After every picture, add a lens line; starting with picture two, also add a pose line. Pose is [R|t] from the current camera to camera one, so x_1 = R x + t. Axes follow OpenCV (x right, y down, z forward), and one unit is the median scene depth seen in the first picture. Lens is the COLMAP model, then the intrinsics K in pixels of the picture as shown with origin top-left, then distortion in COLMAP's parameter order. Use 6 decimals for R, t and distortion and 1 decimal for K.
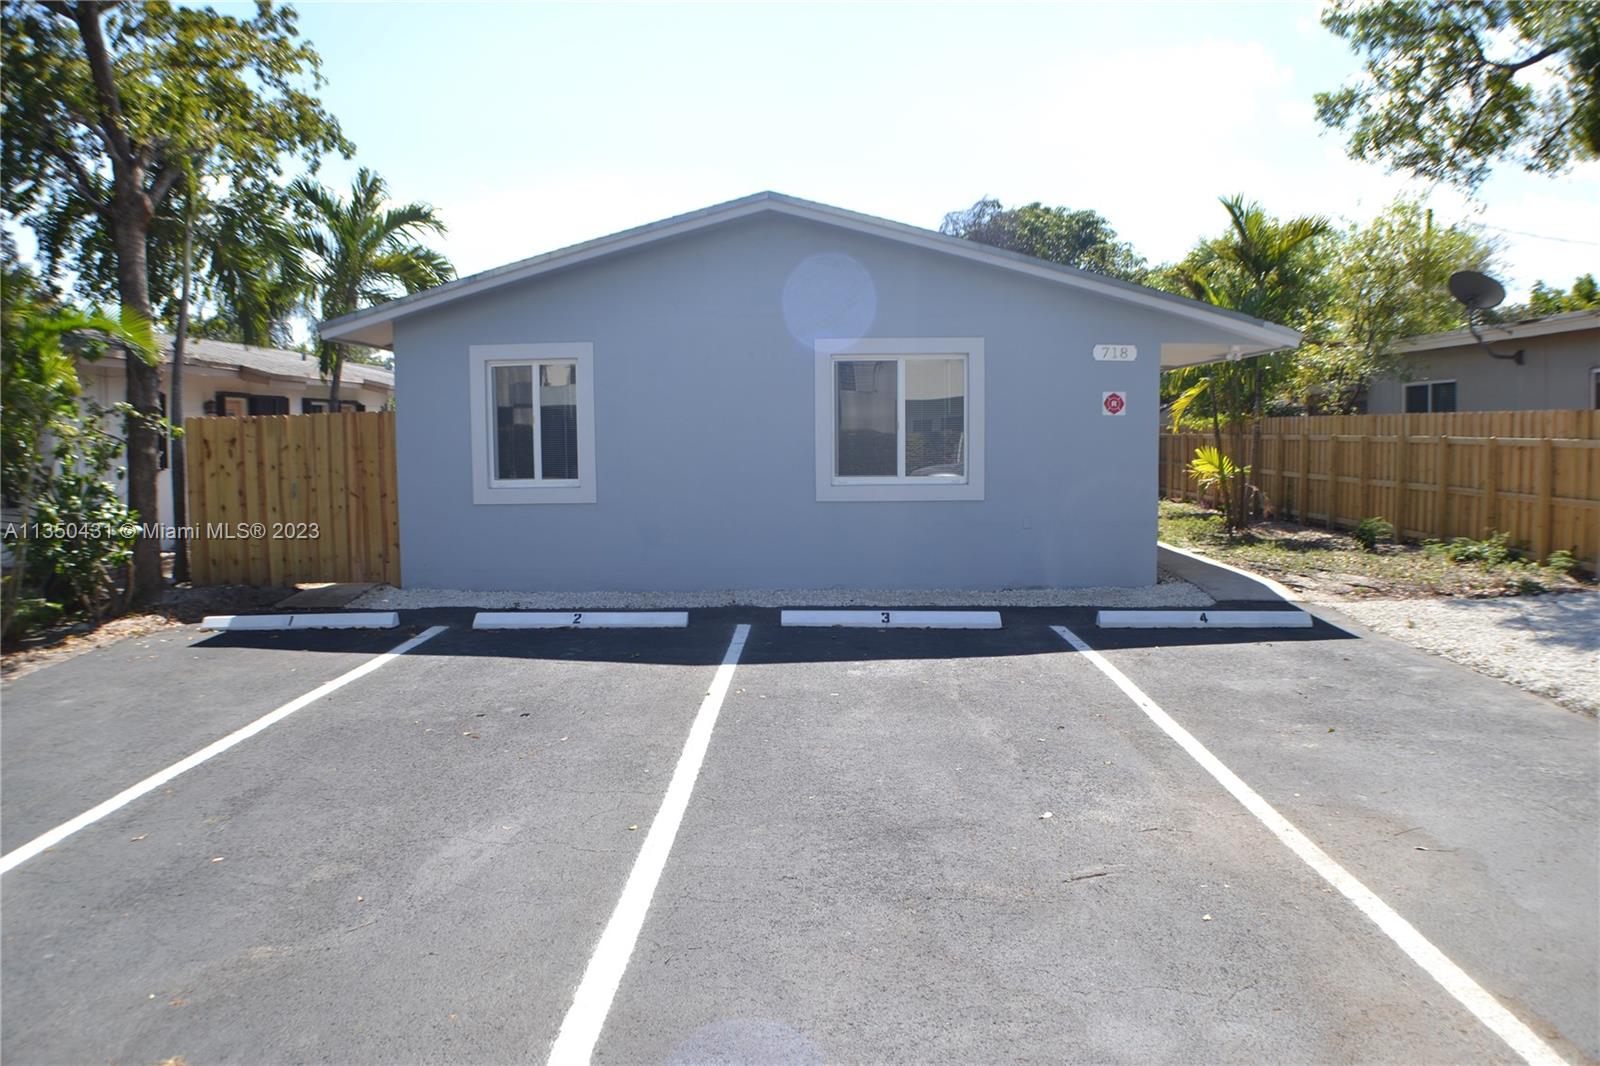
lens RADIAL K [[1166.3, 0, 795.8], [0, 1166.3, 563.0], [0, 0, 1]] dist [-0.147731, 0.008470]
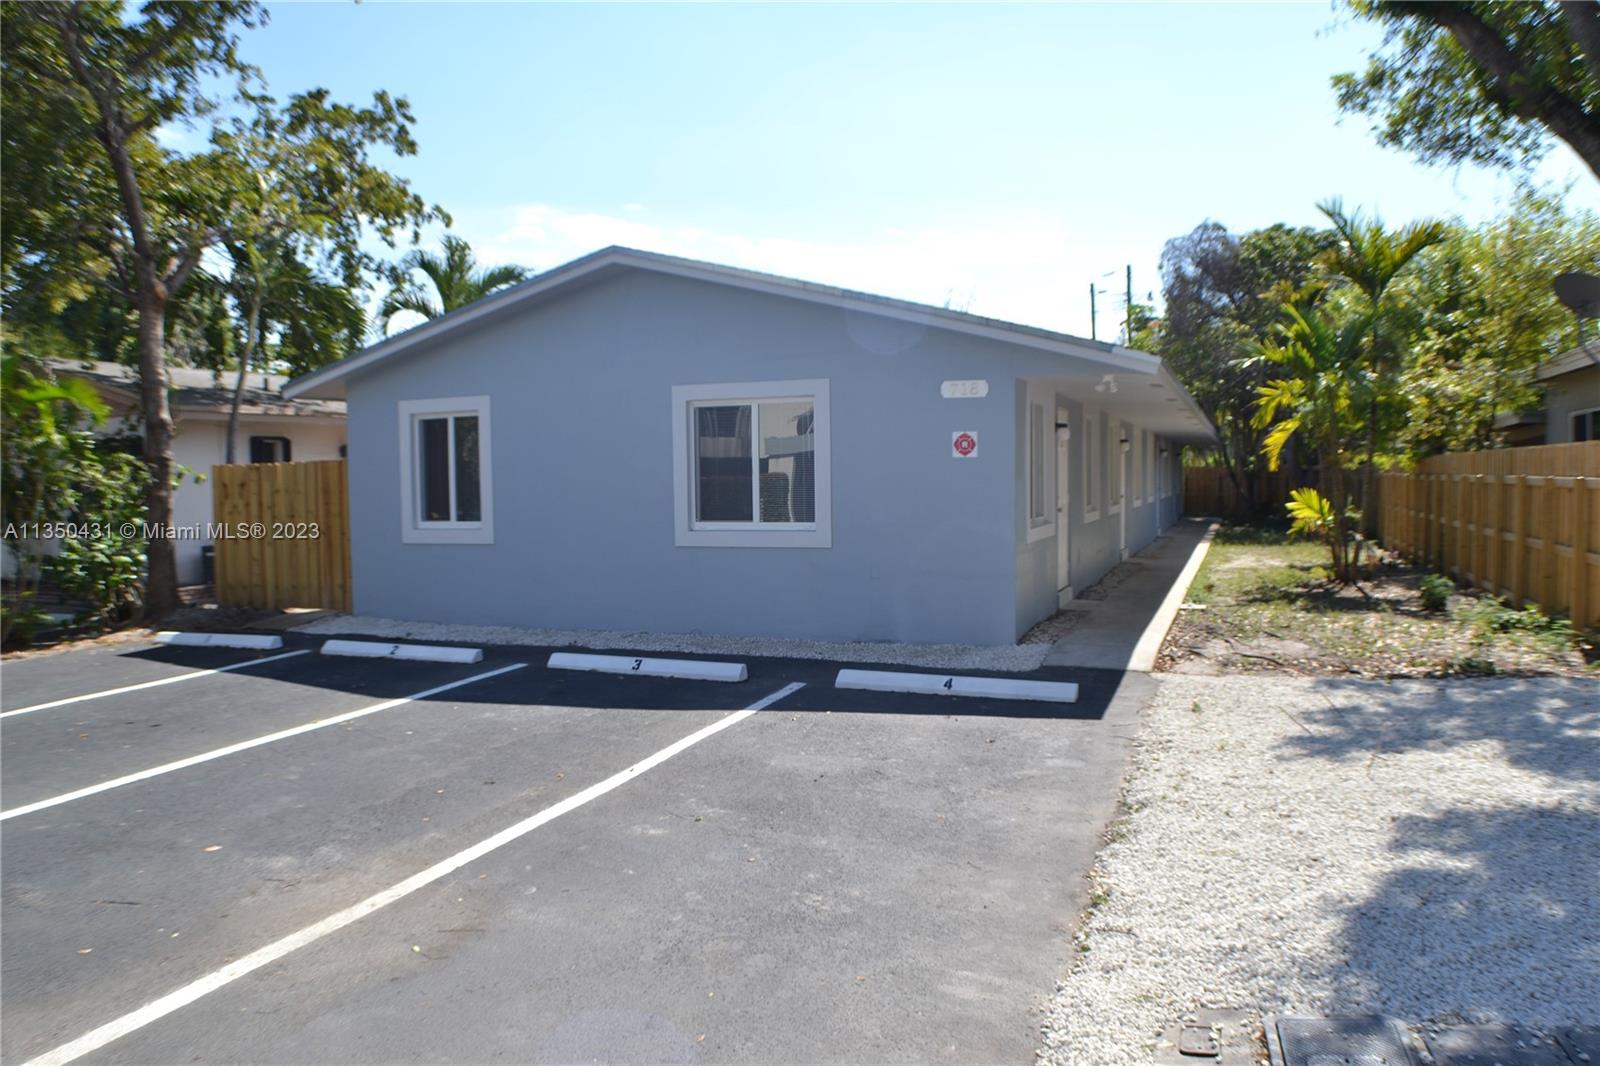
lens RADIAL K [[1164.4, 0, 799.6], [0, 1164.4, 542.8], [0, 0, 1]] dist [-0.144155, 0.001533]
pose [[0.943066, 0.015390, -0.332249, 0.451482], [-0.031585, 0.998558, -0.043398, -0.015711], [0.331102, 0.051421, 0.942193, 0.087457]]
